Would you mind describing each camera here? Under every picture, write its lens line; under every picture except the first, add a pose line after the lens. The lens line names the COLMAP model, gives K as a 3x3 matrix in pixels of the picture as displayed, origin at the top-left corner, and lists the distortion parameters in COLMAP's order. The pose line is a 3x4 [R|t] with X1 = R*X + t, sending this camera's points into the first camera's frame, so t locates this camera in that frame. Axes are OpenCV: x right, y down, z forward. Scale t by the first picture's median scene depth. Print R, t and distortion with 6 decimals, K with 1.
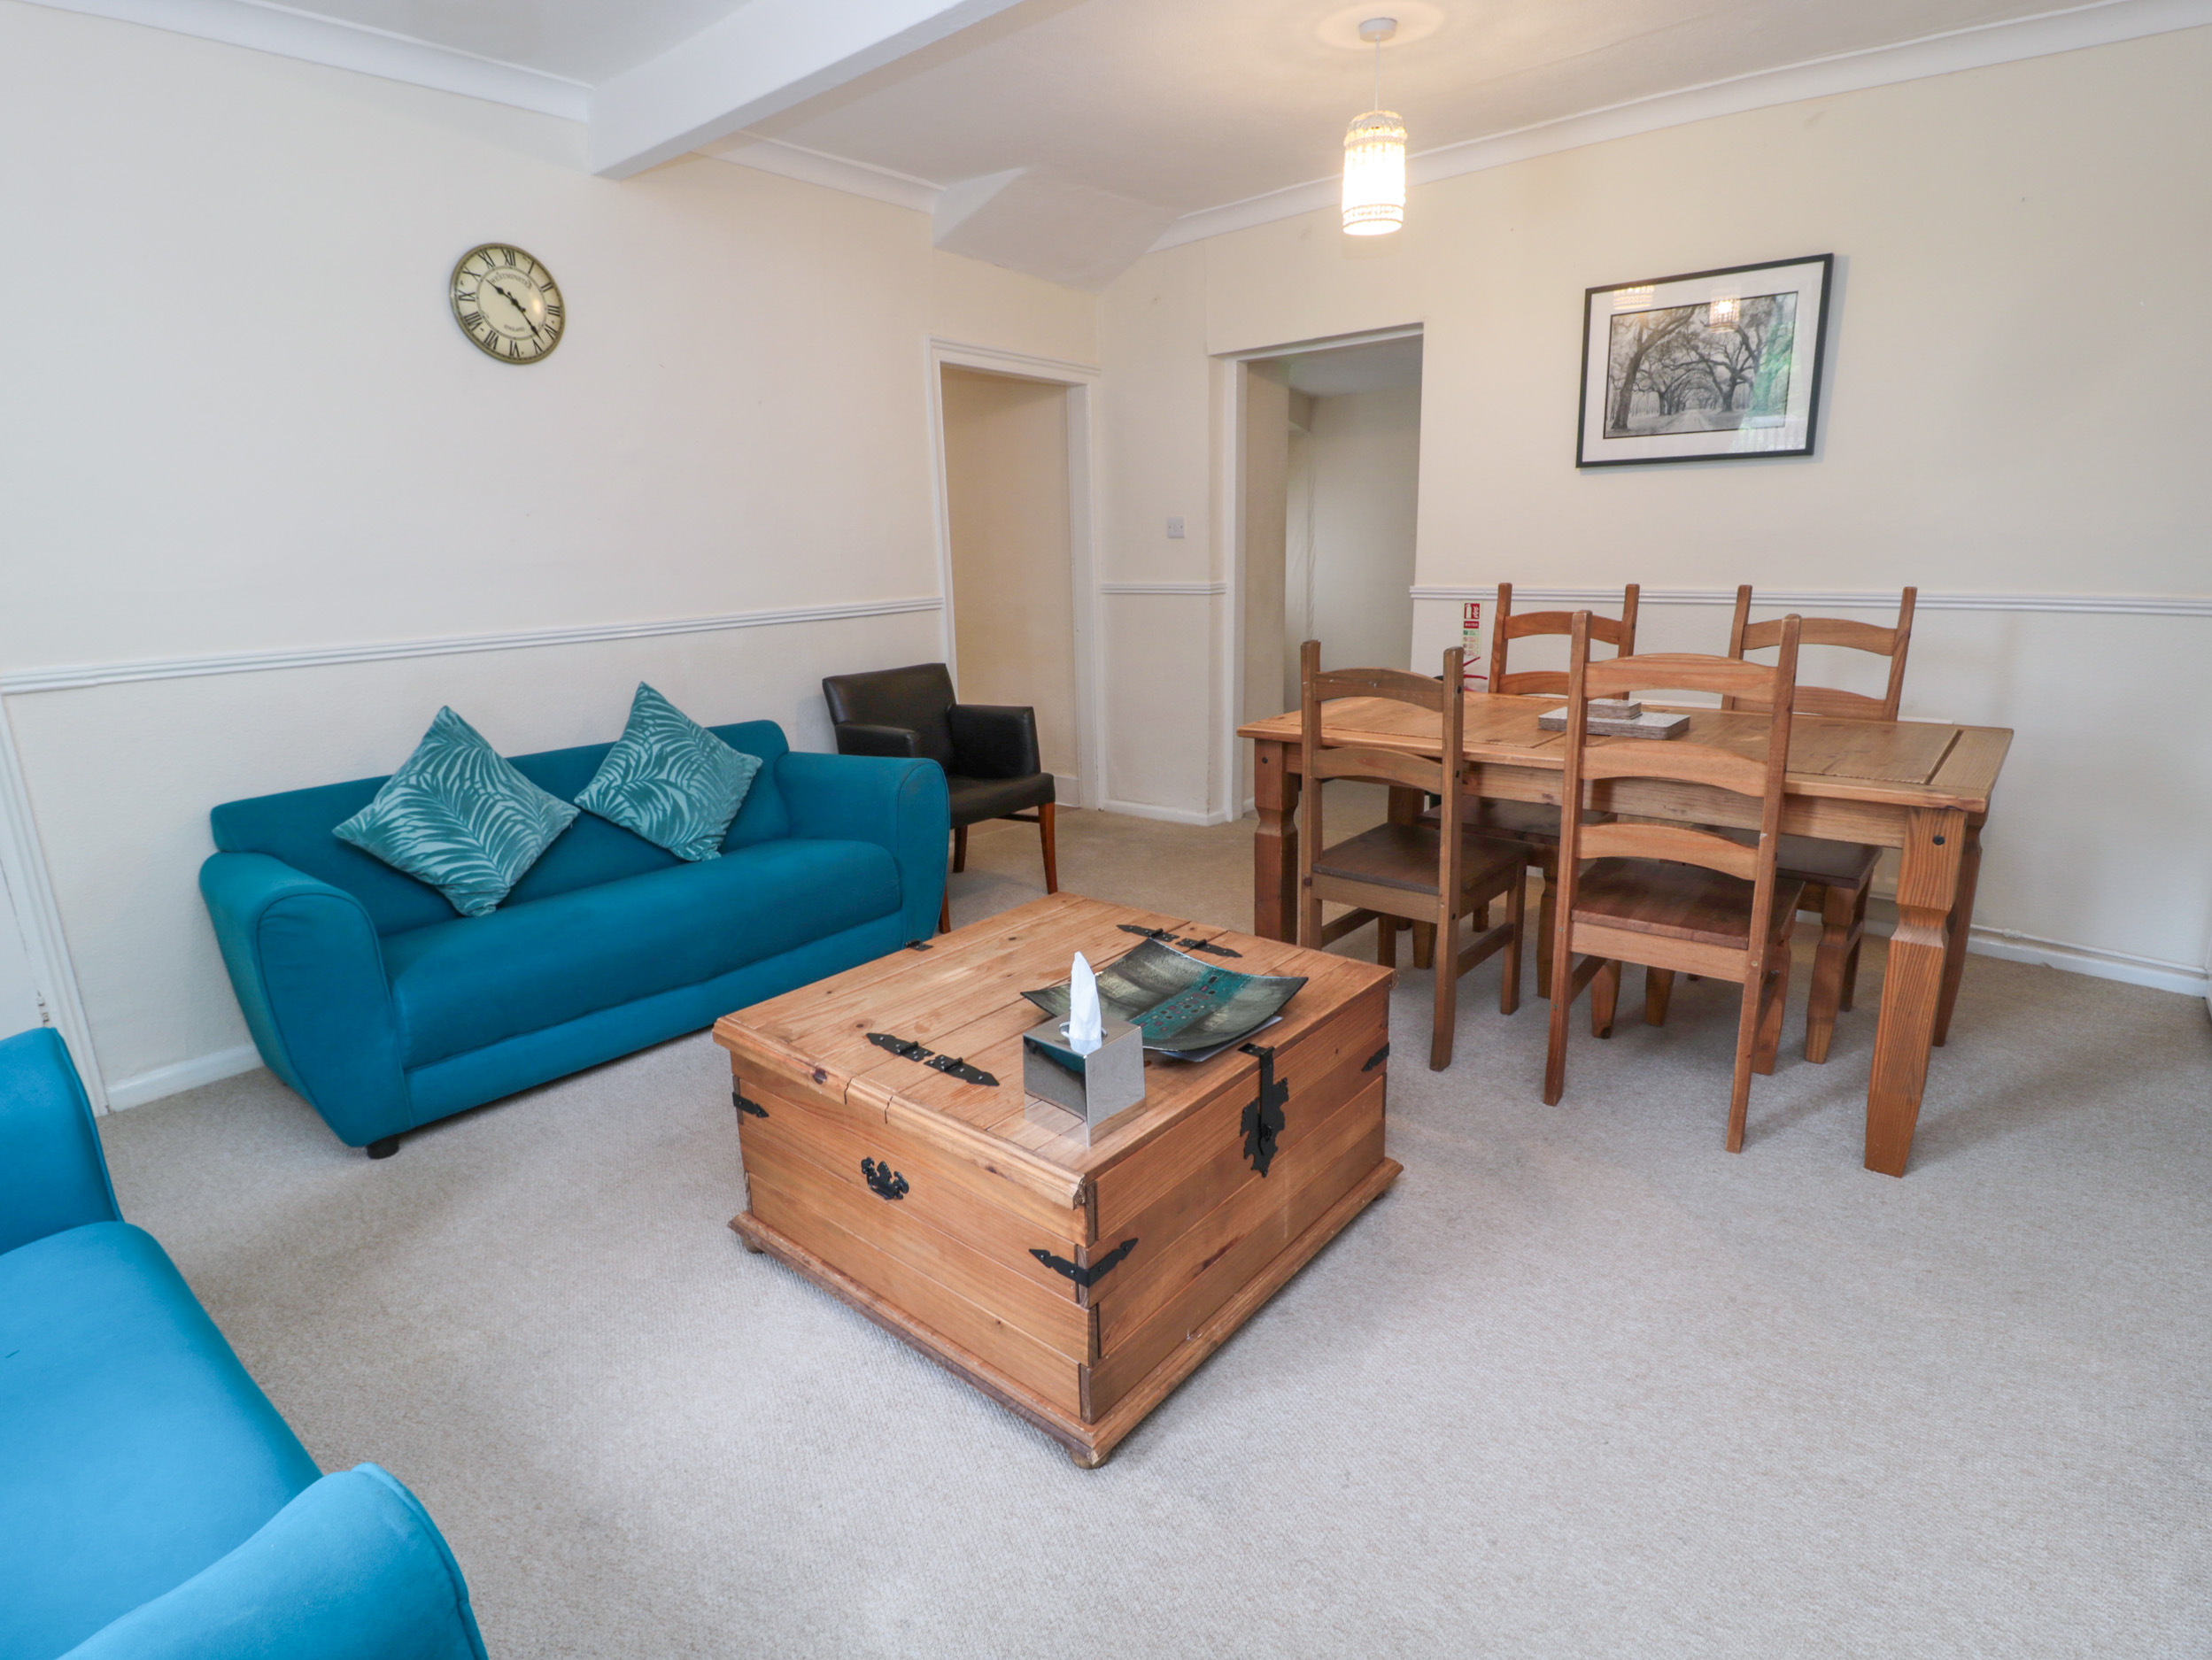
lens RADIAL K [[1152.3, 0, 1095.9], [0, 1152.3, 828.4], [0, 0, 1]] dist [-0.012209, -0.001705]
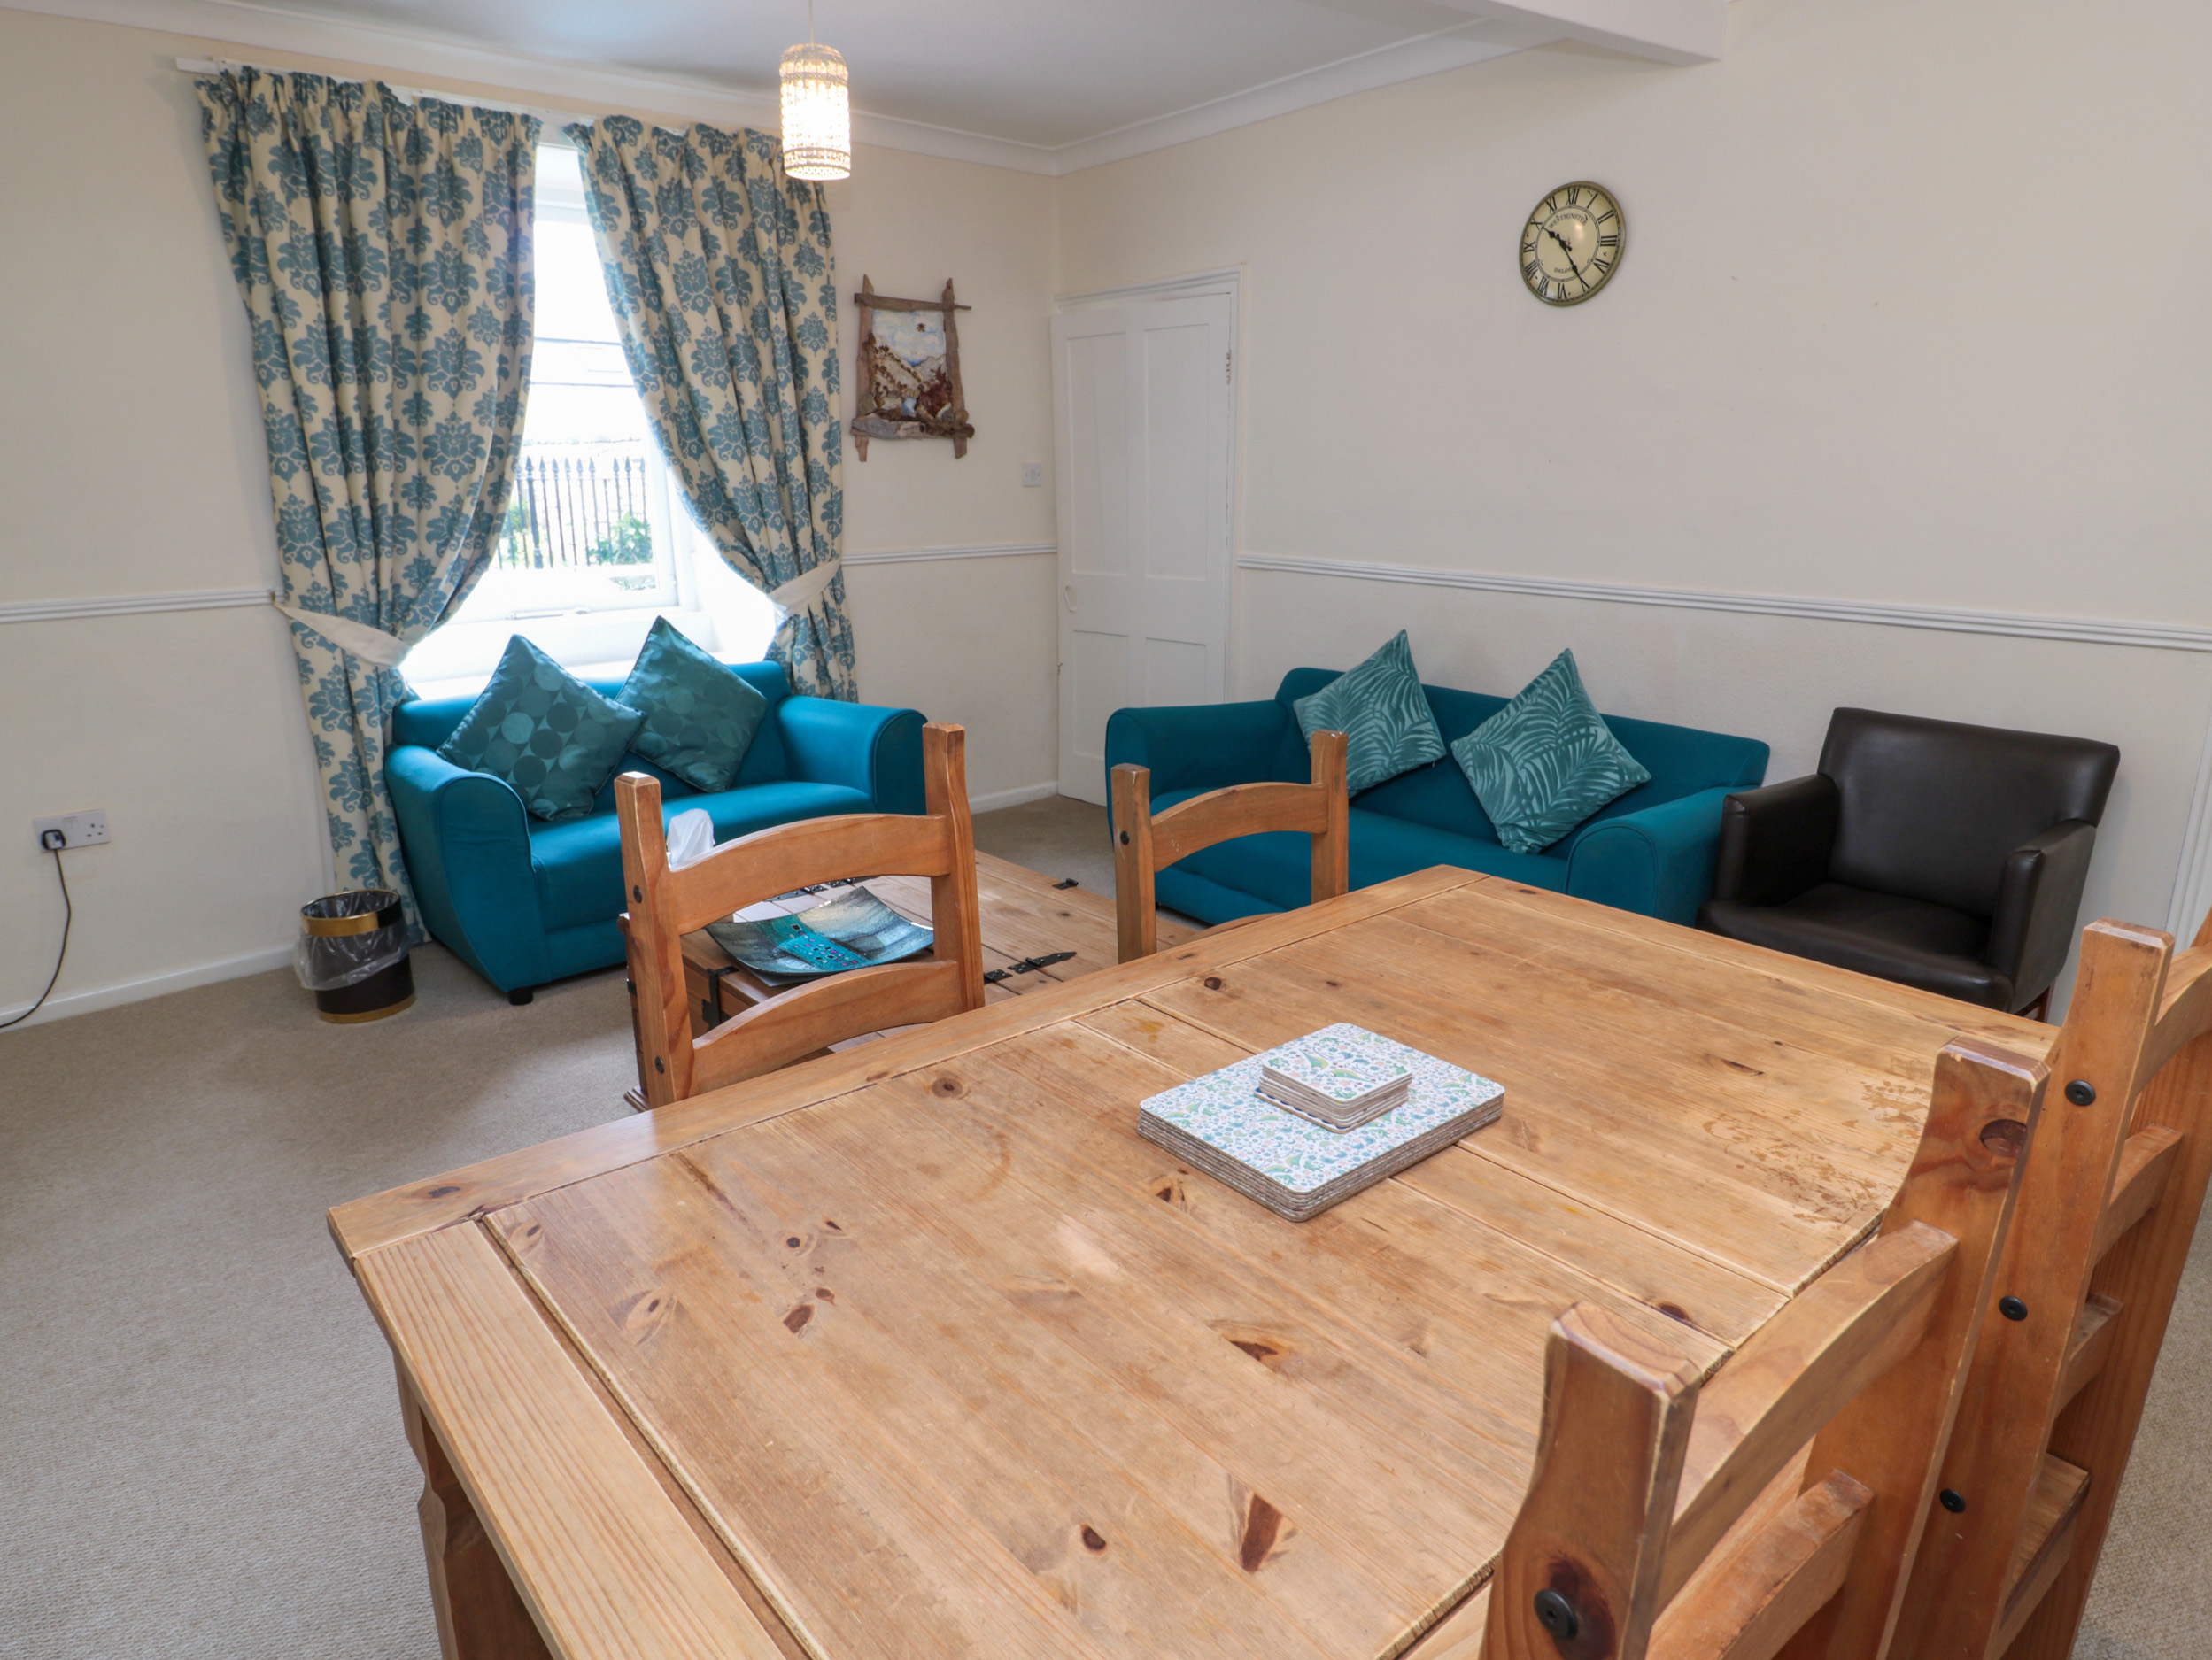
lens RADIAL K [[1338.5, 0, 1091.3], [0, 1338.5, 838.7], [0, 0, 1]] dist [-0.004725, -0.001728]
pose [[-0.162793, 0.300183, -0.939888, 0.727064], [-0.239550, 0.912068, 0.332789, -0.260230], [0.957139, 0.279326, -0.076570, 0.786740]]
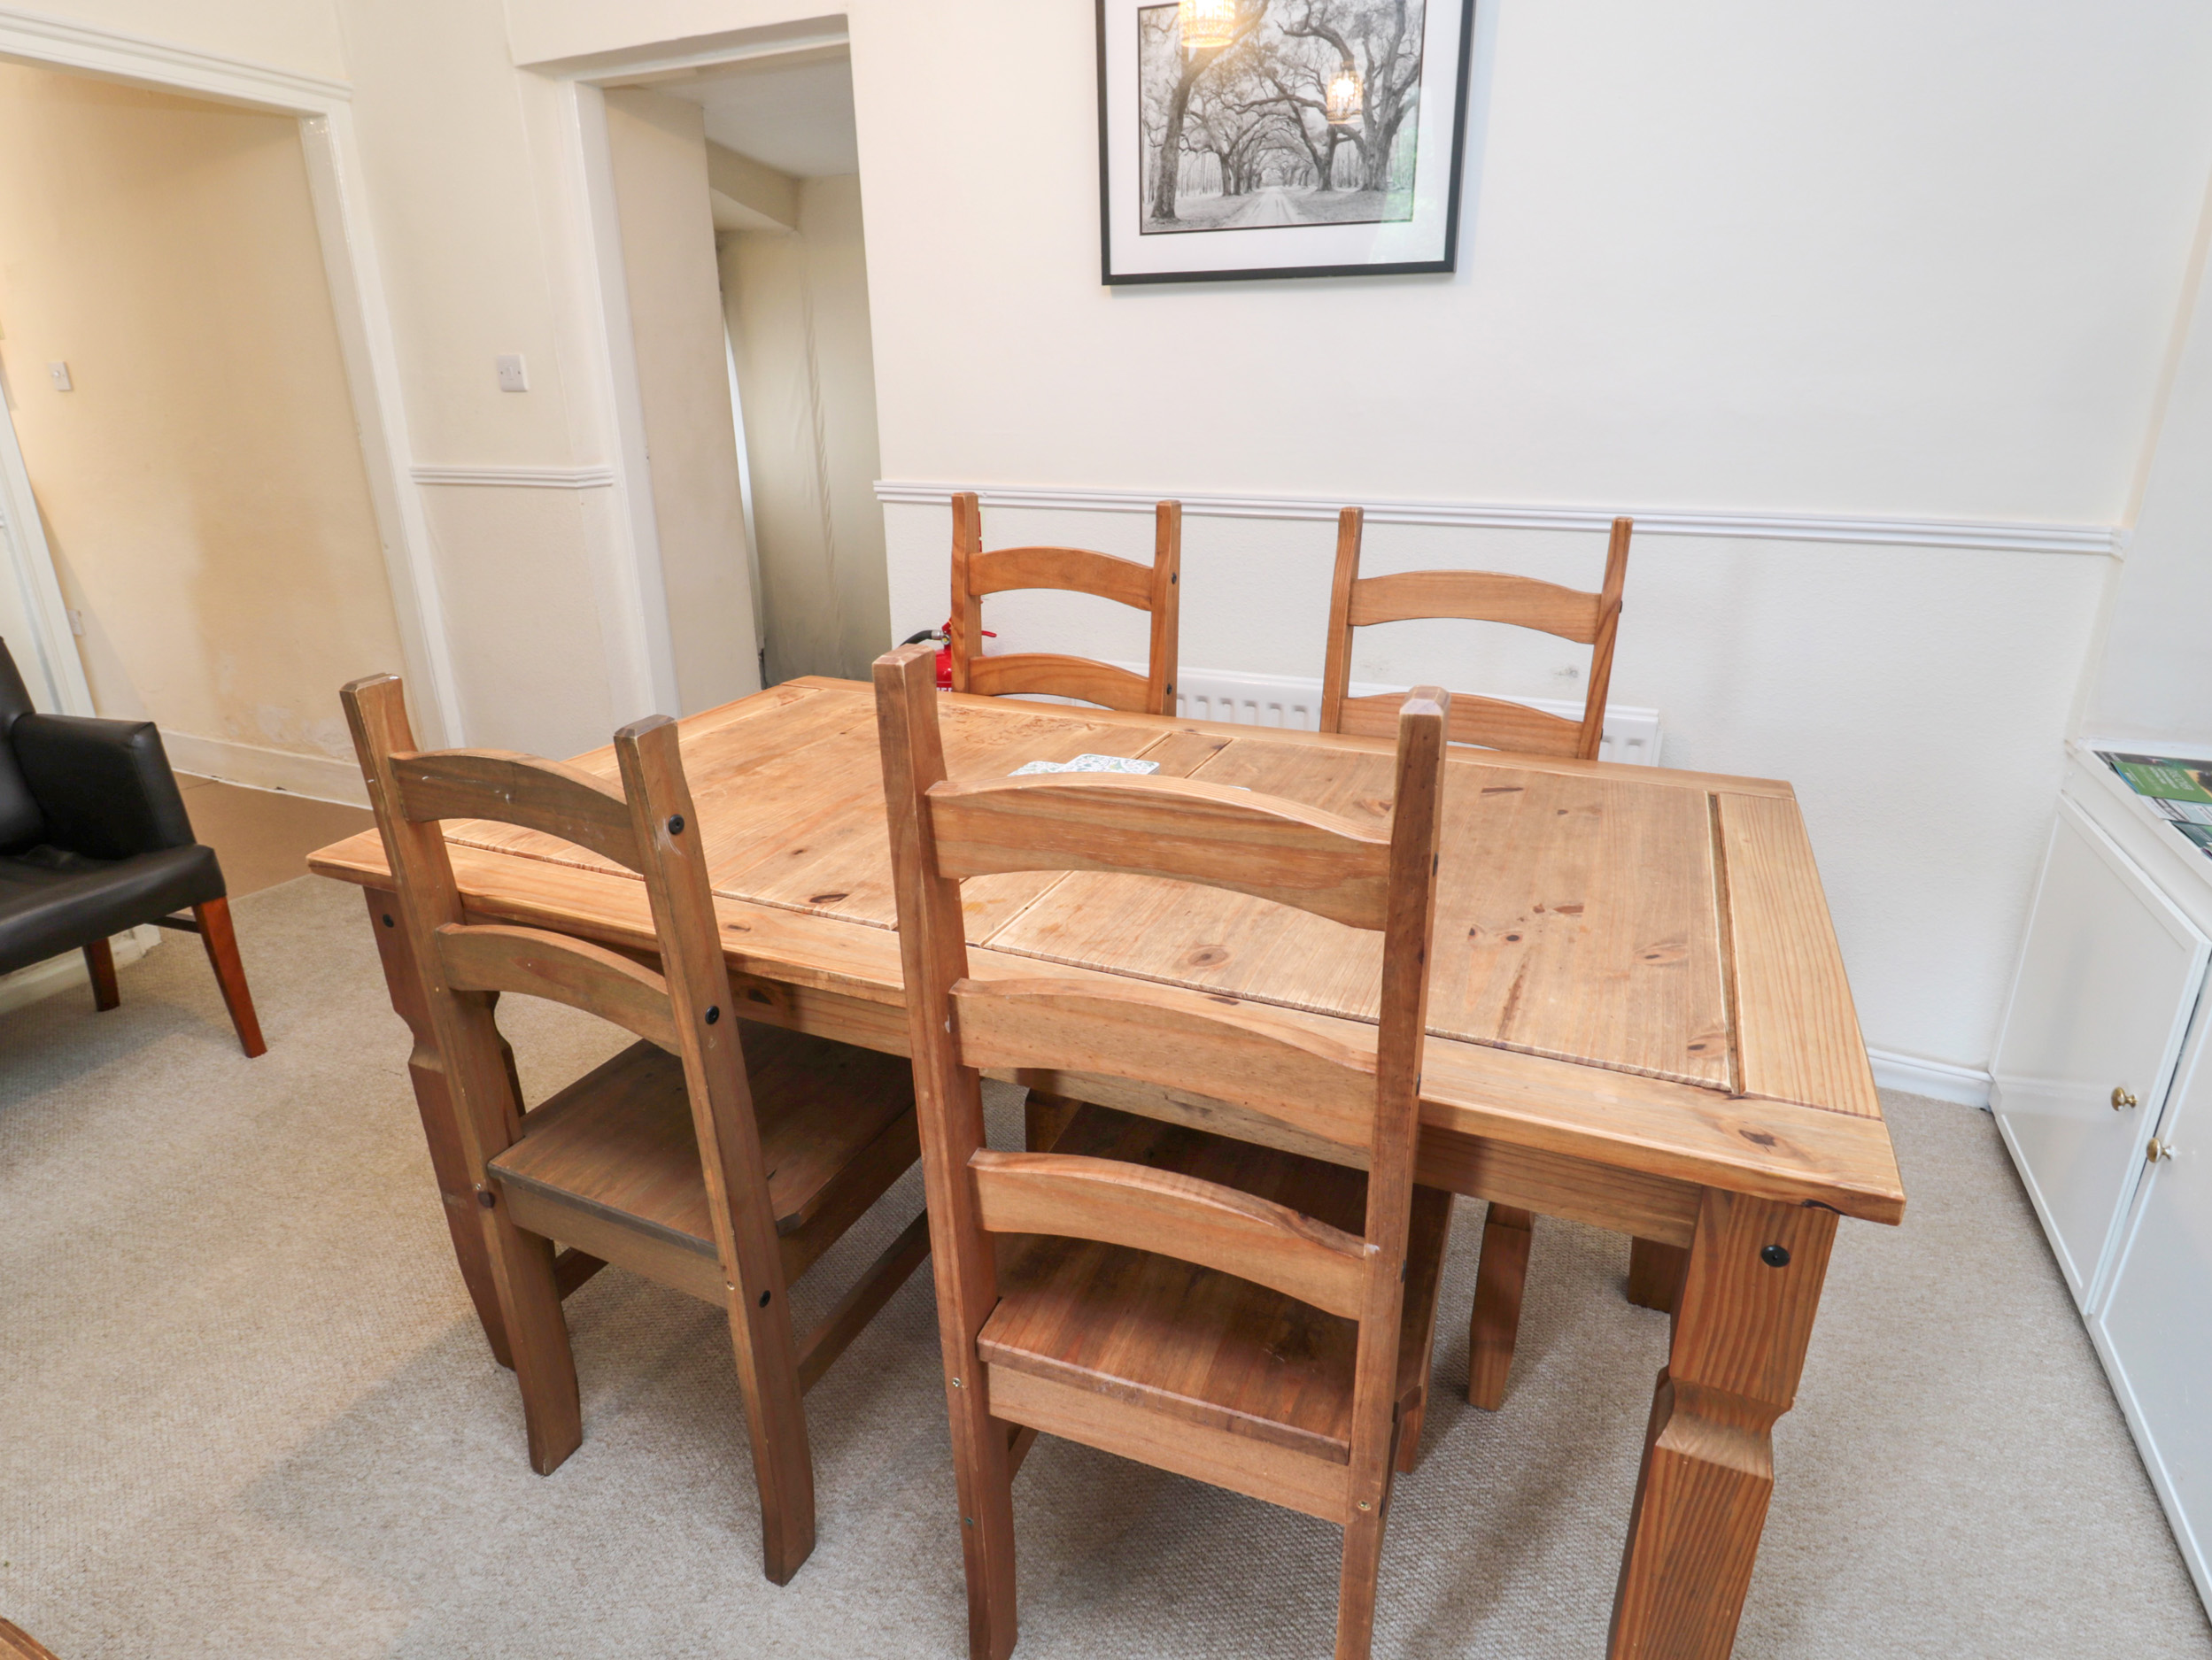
lens RADIAL K [[1219.7, 0, 1106.0], [0, 1219.7, 830.0], [0, 0, 1]] dist [-0.005245, -0.002734]
pose [[0.958927, -0.081246, 0.271769, 0.260475], [0.052376, 0.992343, 0.111855, -0.119700], [-0.278776, -0.093027, 0.955840, 0.425208]]
